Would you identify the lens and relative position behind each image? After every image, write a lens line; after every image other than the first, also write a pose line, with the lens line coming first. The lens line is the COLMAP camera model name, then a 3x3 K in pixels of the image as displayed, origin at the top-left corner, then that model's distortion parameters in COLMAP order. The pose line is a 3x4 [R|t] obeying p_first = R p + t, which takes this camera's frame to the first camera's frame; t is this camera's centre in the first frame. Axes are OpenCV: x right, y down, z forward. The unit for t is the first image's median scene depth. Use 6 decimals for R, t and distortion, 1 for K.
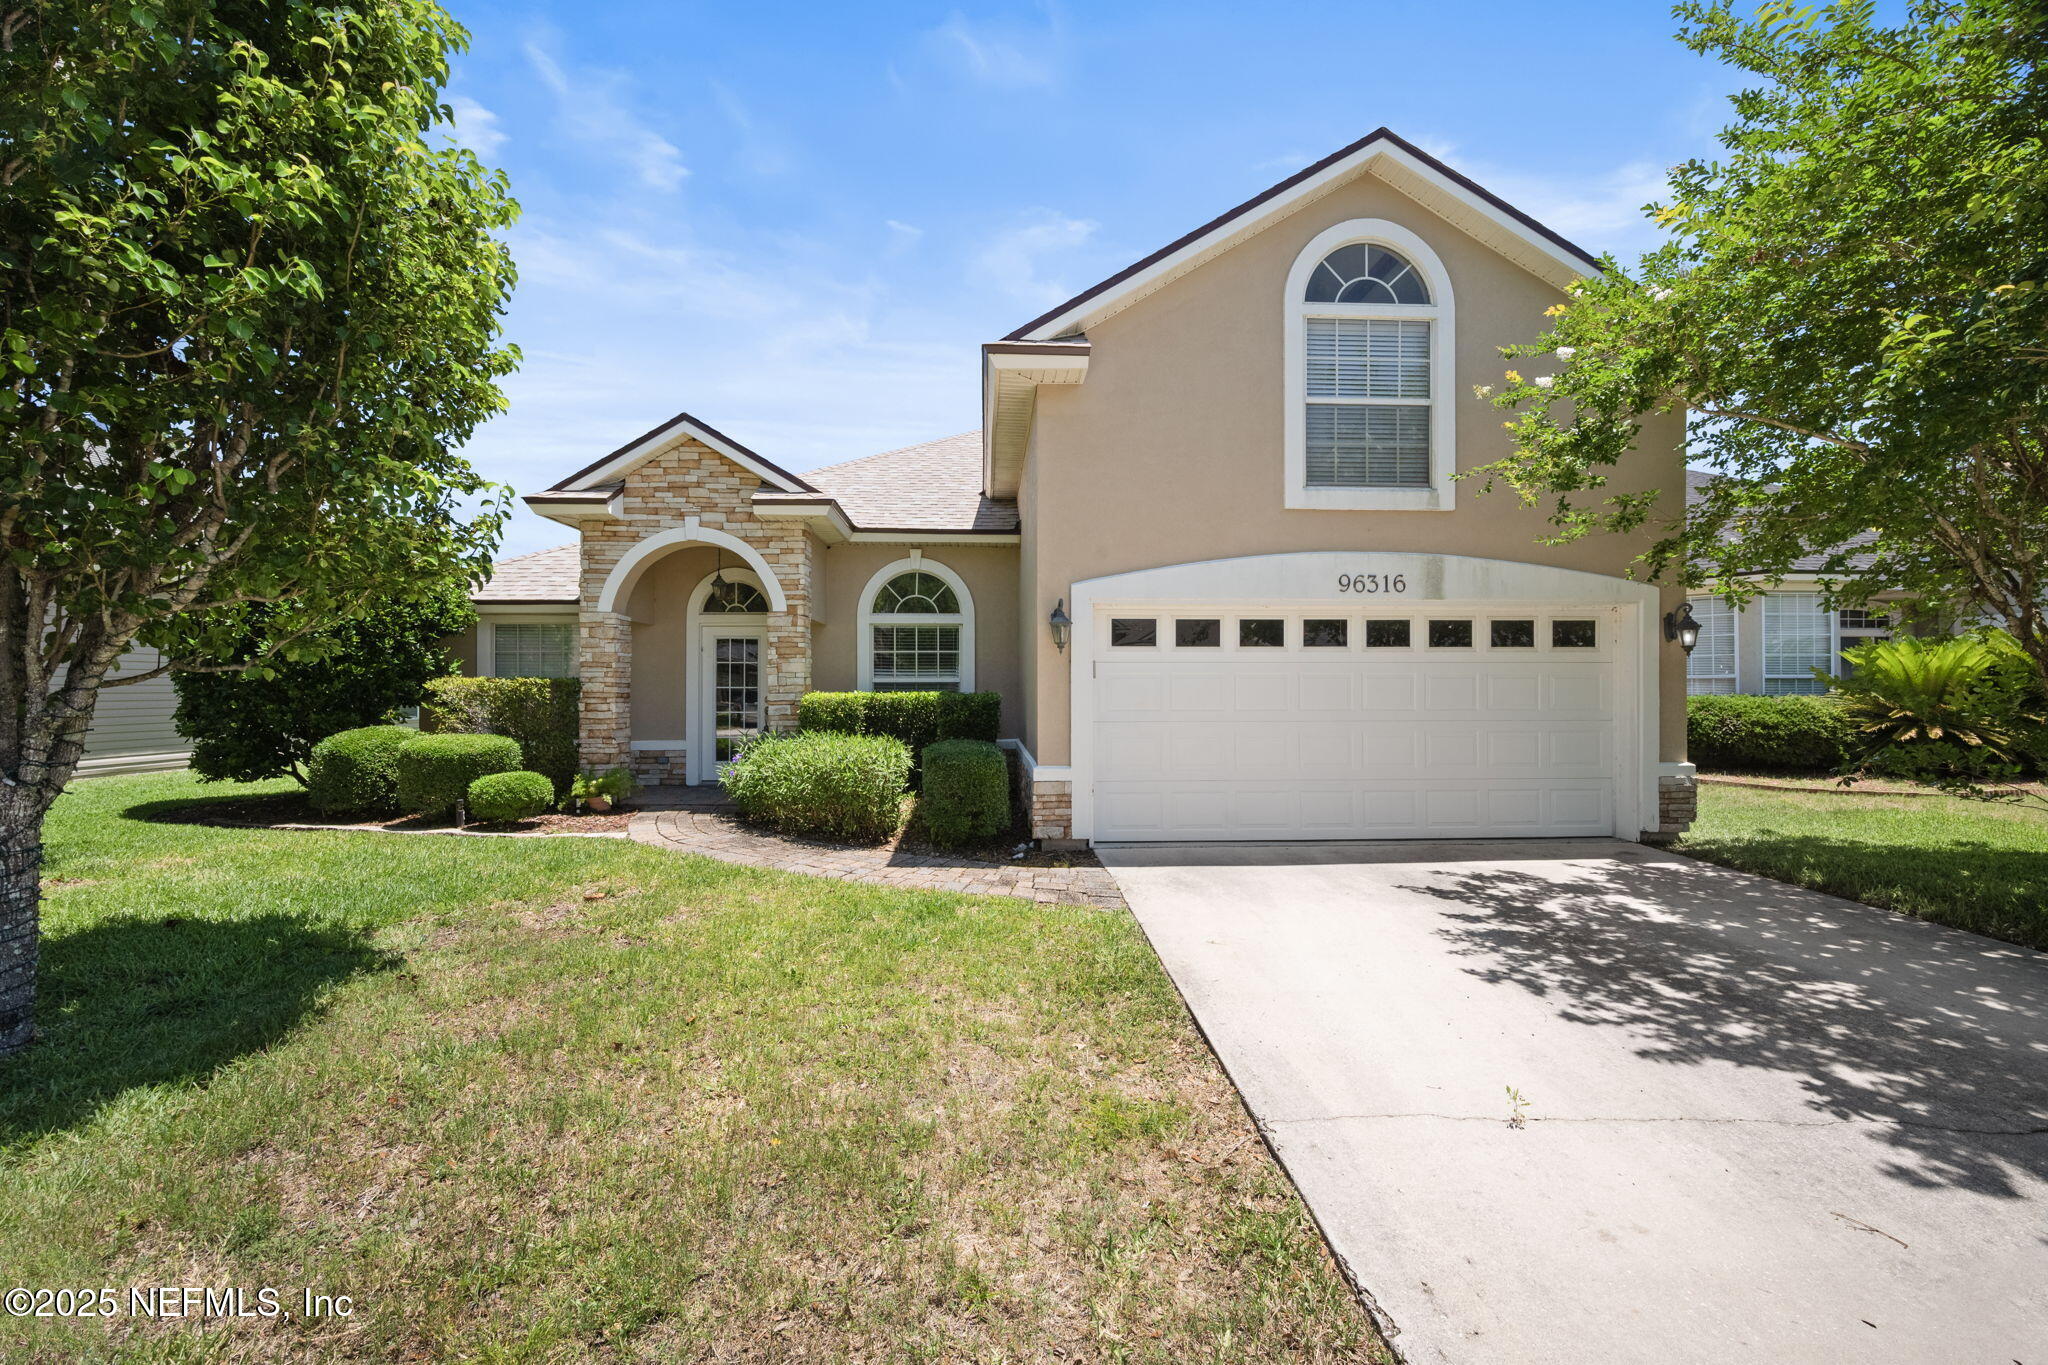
lens RADIAL K [[814.0, 0, 1025.6], [0, 814.0, 687.0], [0, 0, 1]] dist [0.001290, 0.000356]
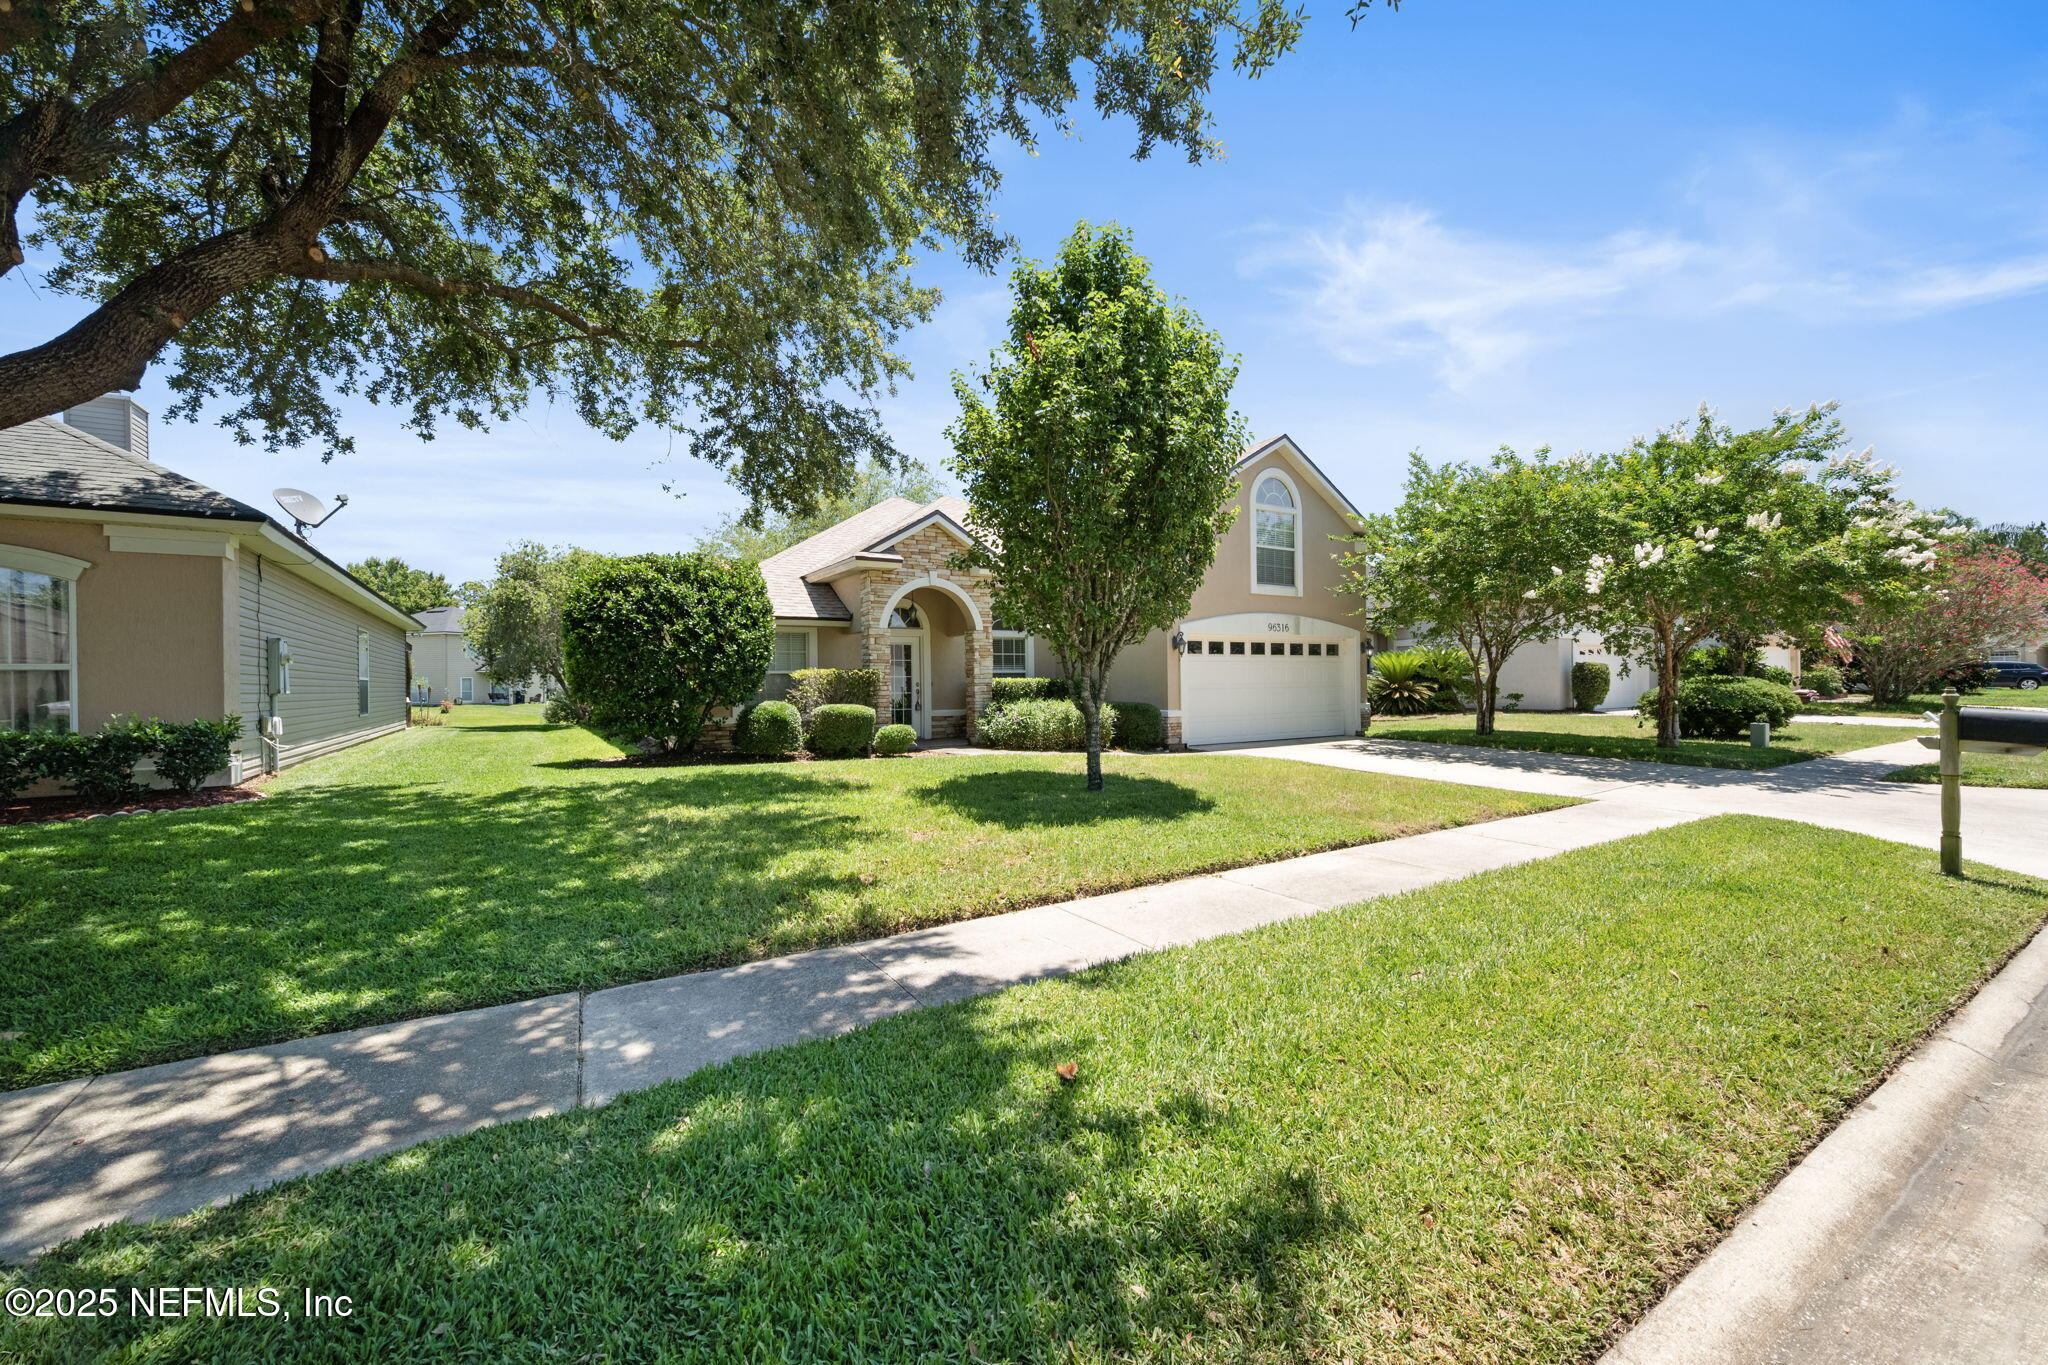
lens RADIAL K [[814.0, 0, 1019.3], [0, 814.0, 679.0], [0, 0, 1]] dist [0.001290, 0.000356]
pose [[0.877019, -0.005969, 0.480419, -1.152543], [0.007945, 0.999966, -0.002079, 0.014587], [-0.480391, 0.005640, 0.877036, -0.576152]]
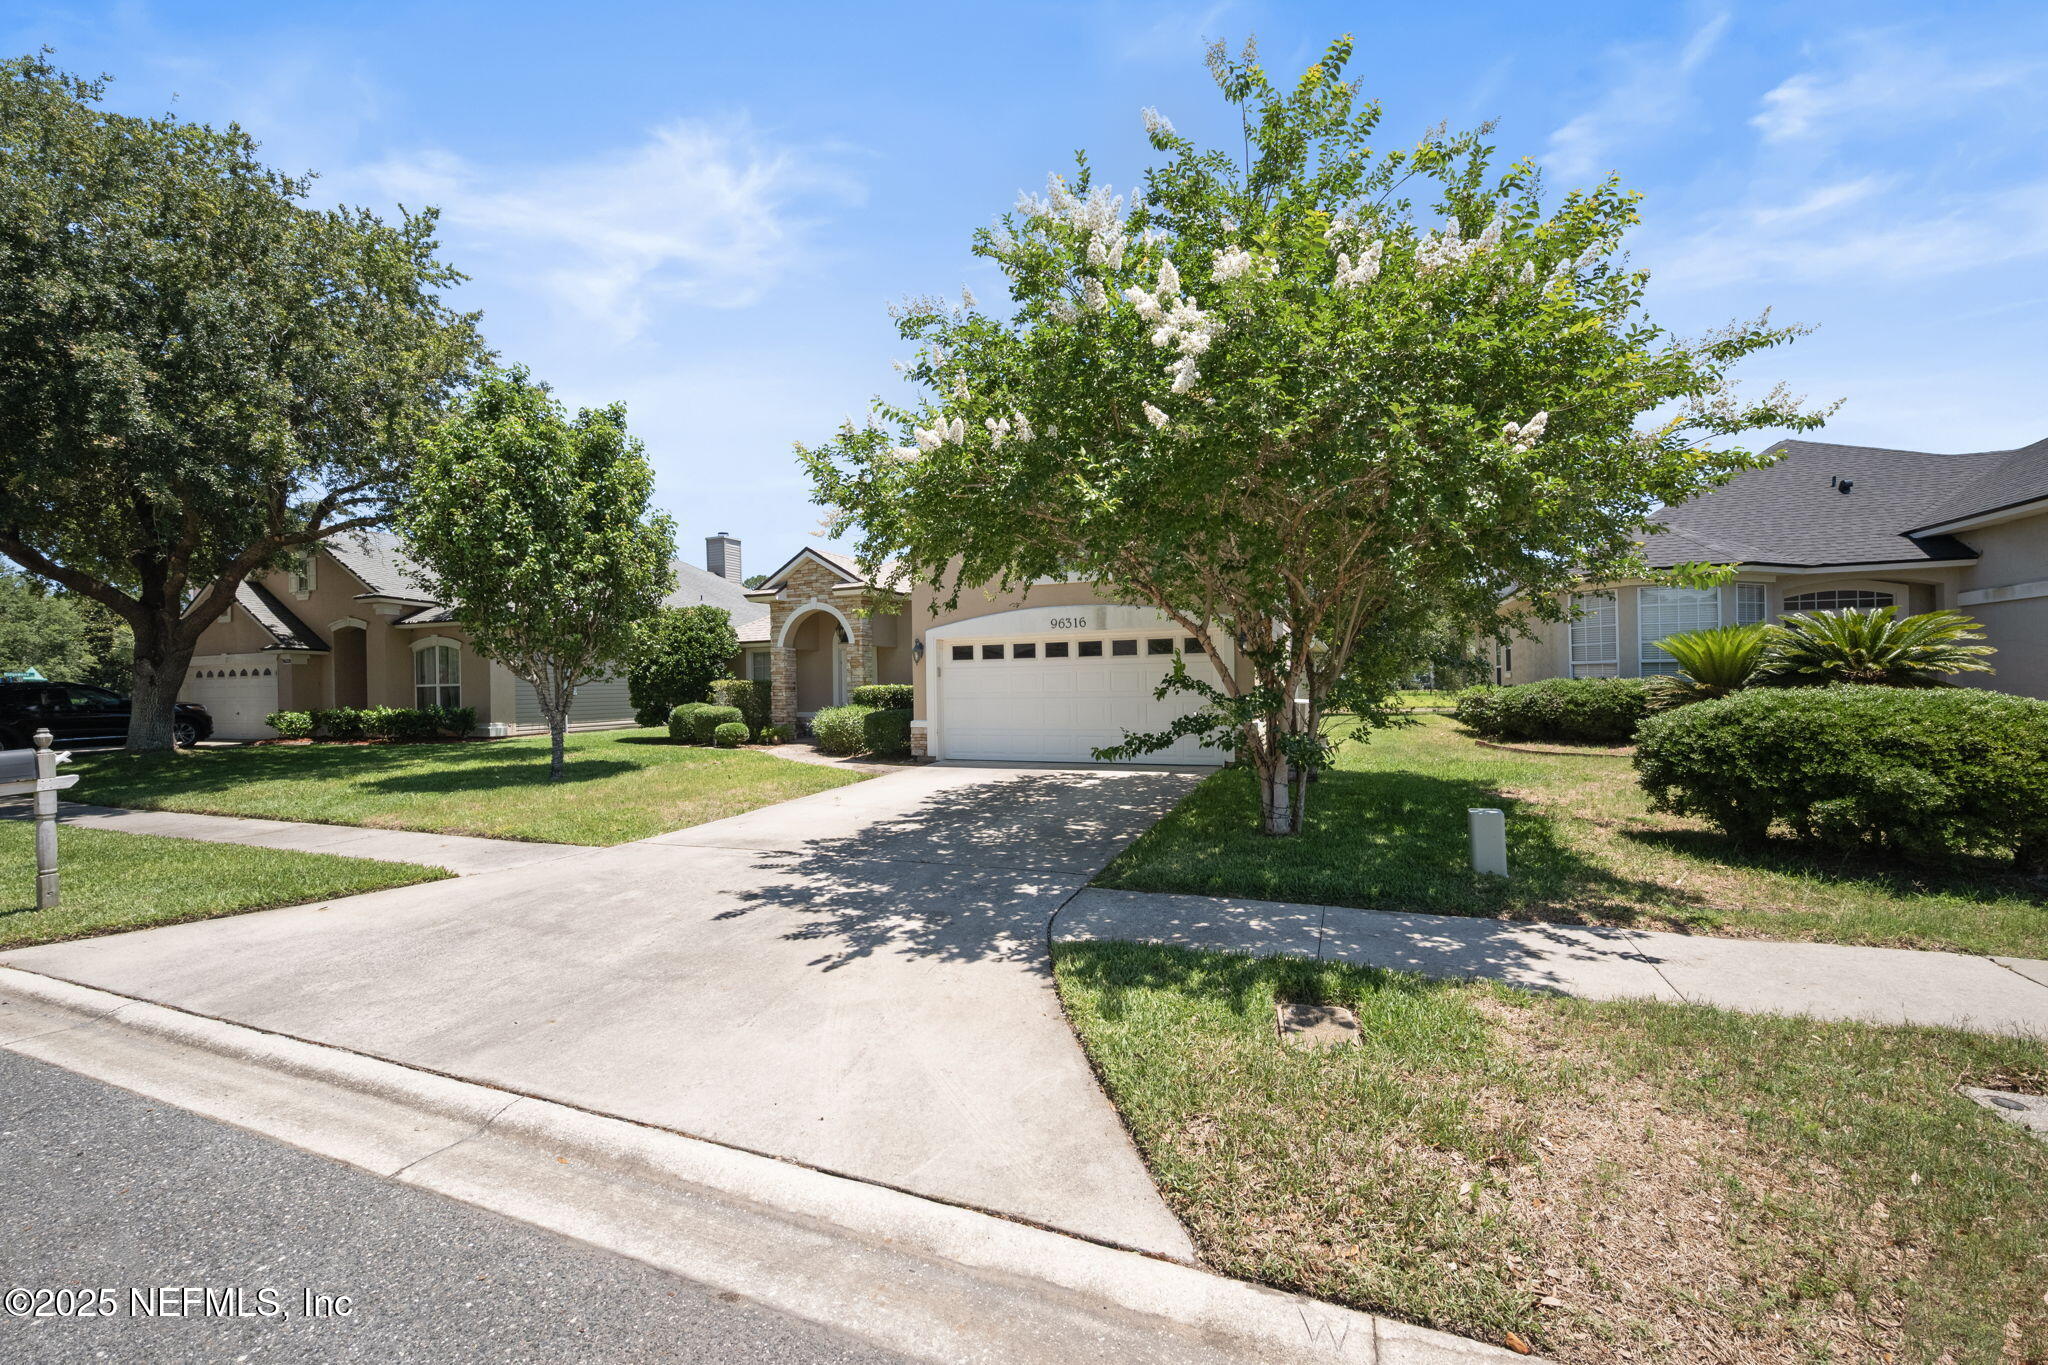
lens RADIAL K [[814.0, 0, 1019.1], [0, 814.0, 686.4], [0, 0, 1]] dist [0.001290, 0.000356]
pose [[0.902026, -0.011263, -0.431535, 0.980794], [0.015222, 0.999868, 0.005724, 0.004079], [0.431413, -0.011732, 0.902078, -0.629432]]
